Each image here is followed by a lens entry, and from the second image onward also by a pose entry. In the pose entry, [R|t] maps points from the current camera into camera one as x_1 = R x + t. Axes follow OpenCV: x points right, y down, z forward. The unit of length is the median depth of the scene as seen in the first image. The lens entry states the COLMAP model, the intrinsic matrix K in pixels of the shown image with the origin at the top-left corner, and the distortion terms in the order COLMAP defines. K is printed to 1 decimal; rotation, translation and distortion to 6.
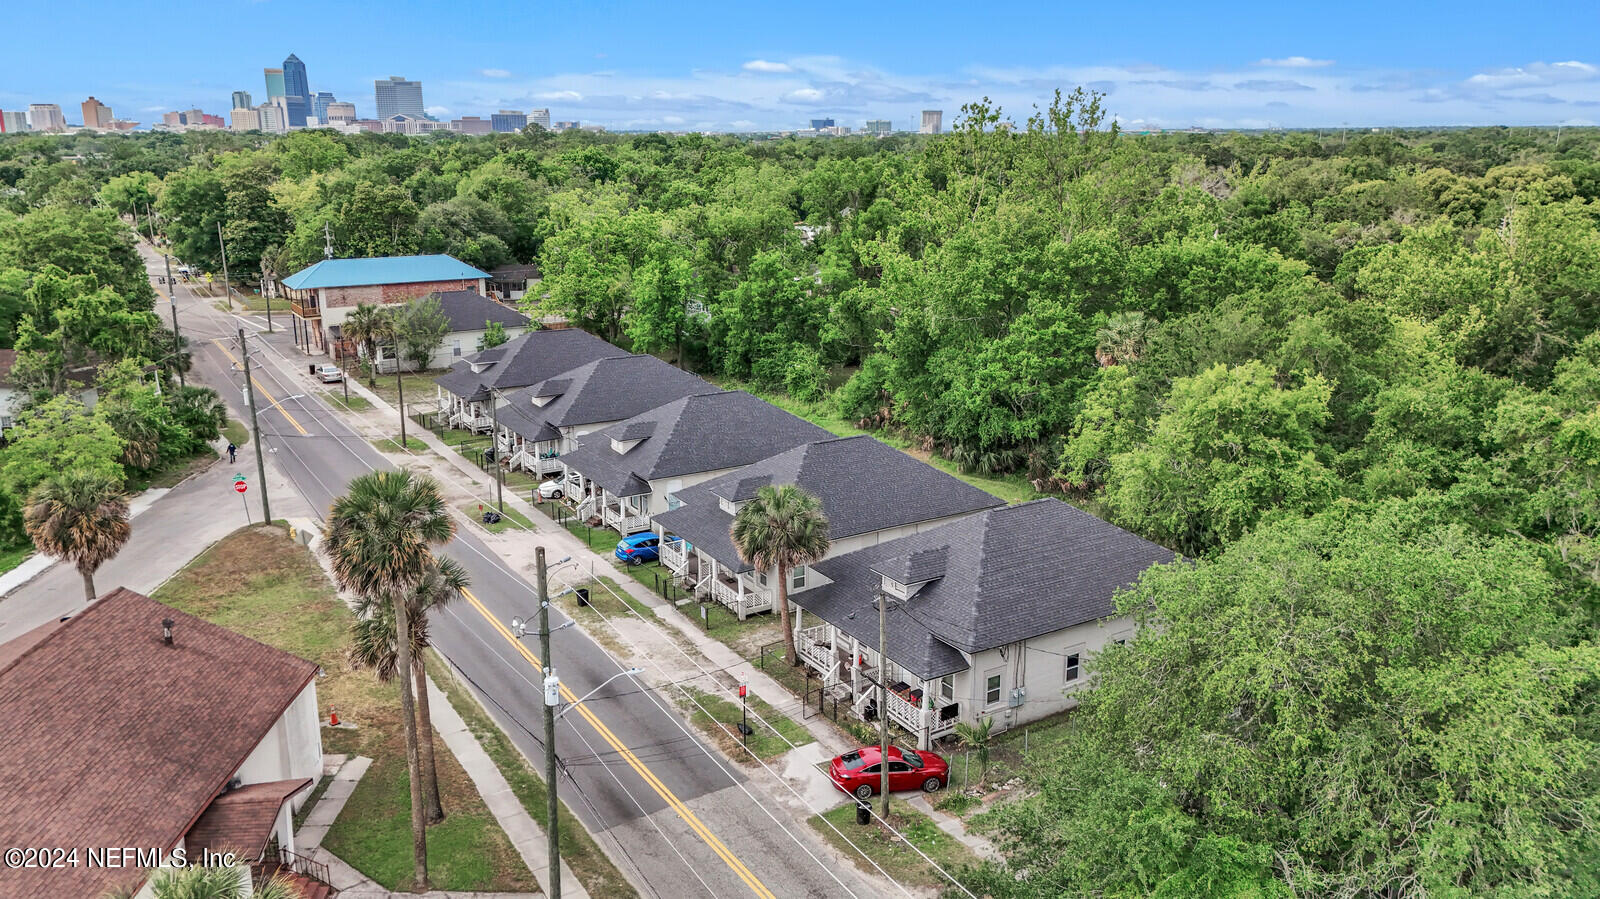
lens RADIAL K [[1194.3, 0, 800.0], [0, 1194.3, 449.5], [0, 0, 1]] dist [0.069985, -0.058191]
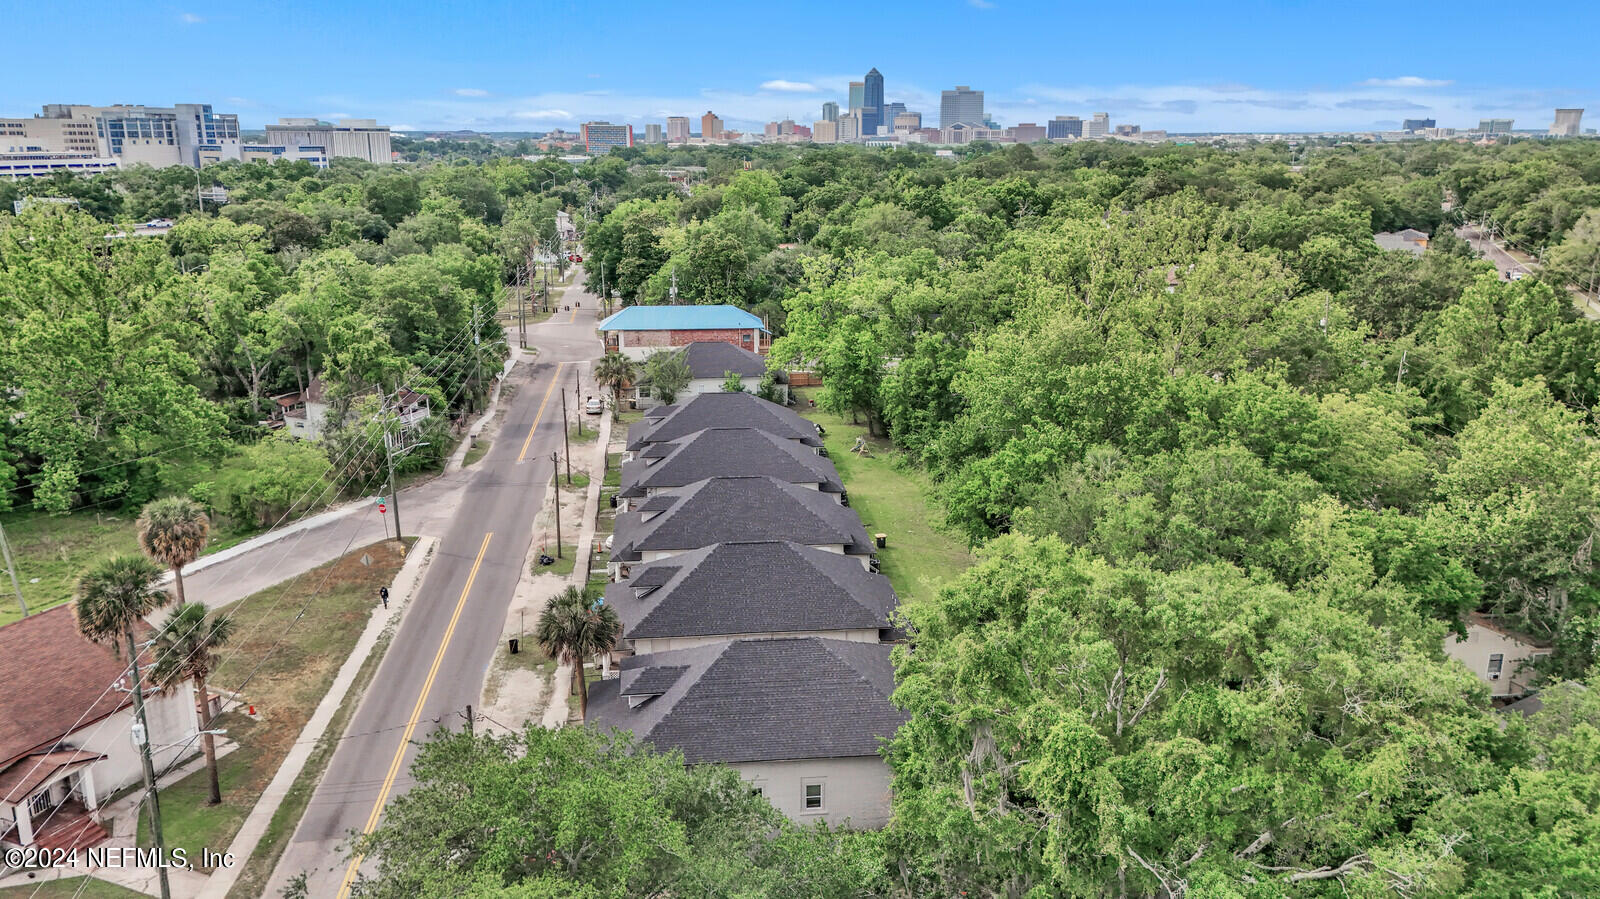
lens RADIAL K [[1189.9, 0, 800.0], [0, 1189.9, 449.5], [0, 0, 1]] dist [0.113116, -0.138259]
pose [[0.900168, 0.112462, -0.420772, 0.403620], [-0.113089, 0.993306, 0.023552, -0.095471], [0.420604, 0.026384, 0.906861, 0.012002]]
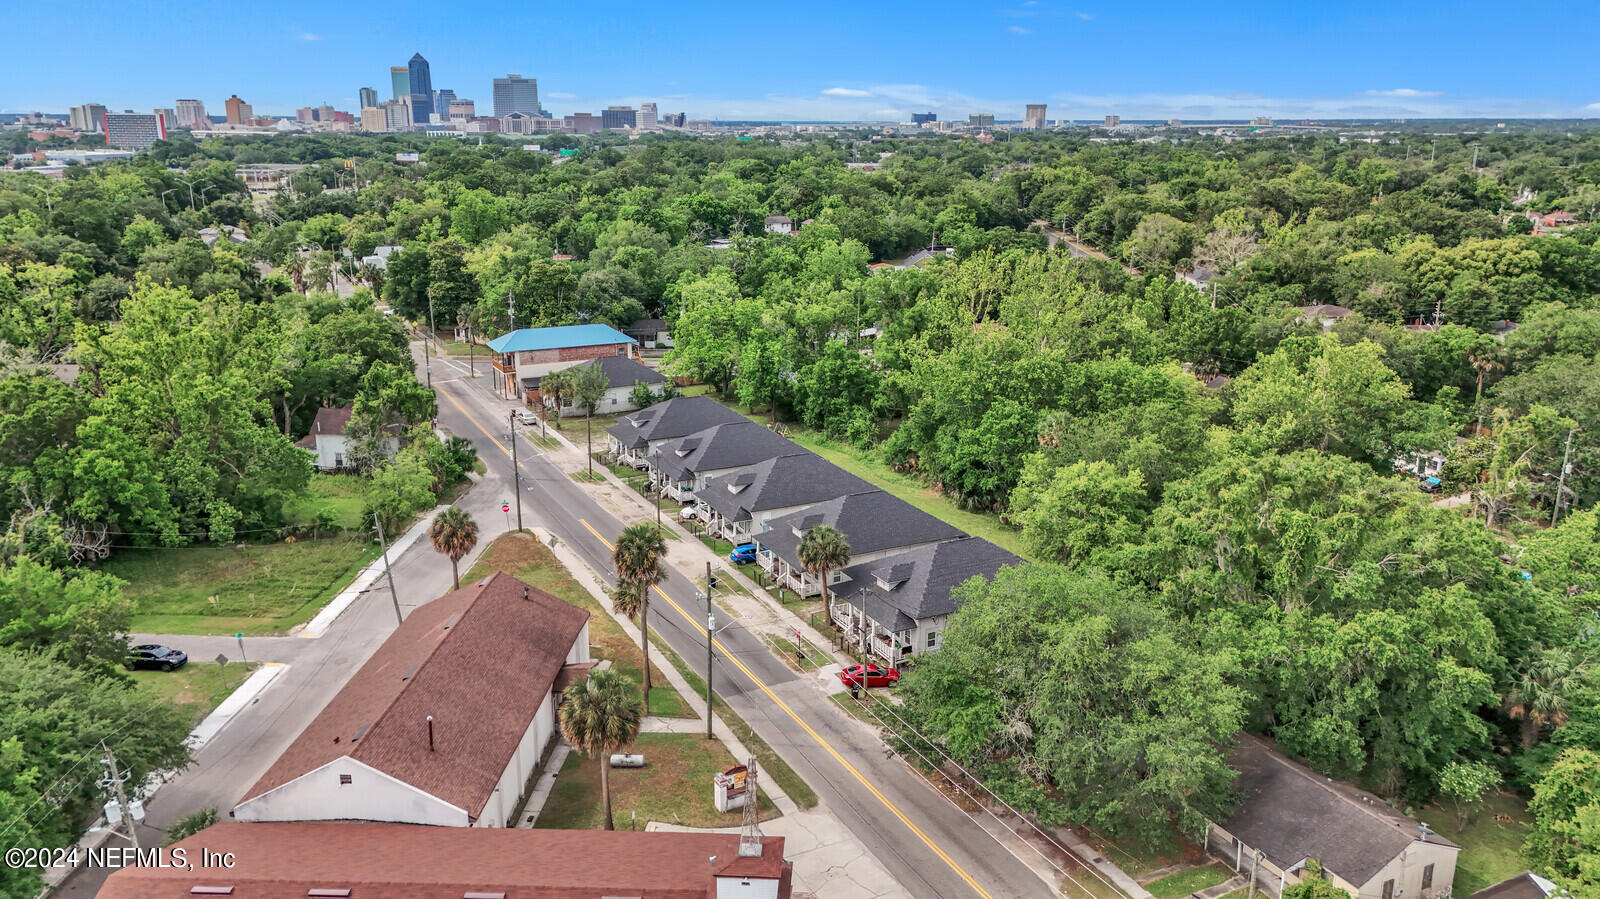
lens RADIAL K [[1189.9, 0, 800.0], [0, 1189.9, 449.5], [0, 0, 1]] dist [0.113116, -0.138259]
pose [[0.996558, 0.024776, -0.079109, 0.054409], [-0.024046, 0.999659, 0.010172, -0.063995], [0.079334, -0.008235, 0.996814, -0.502725]]
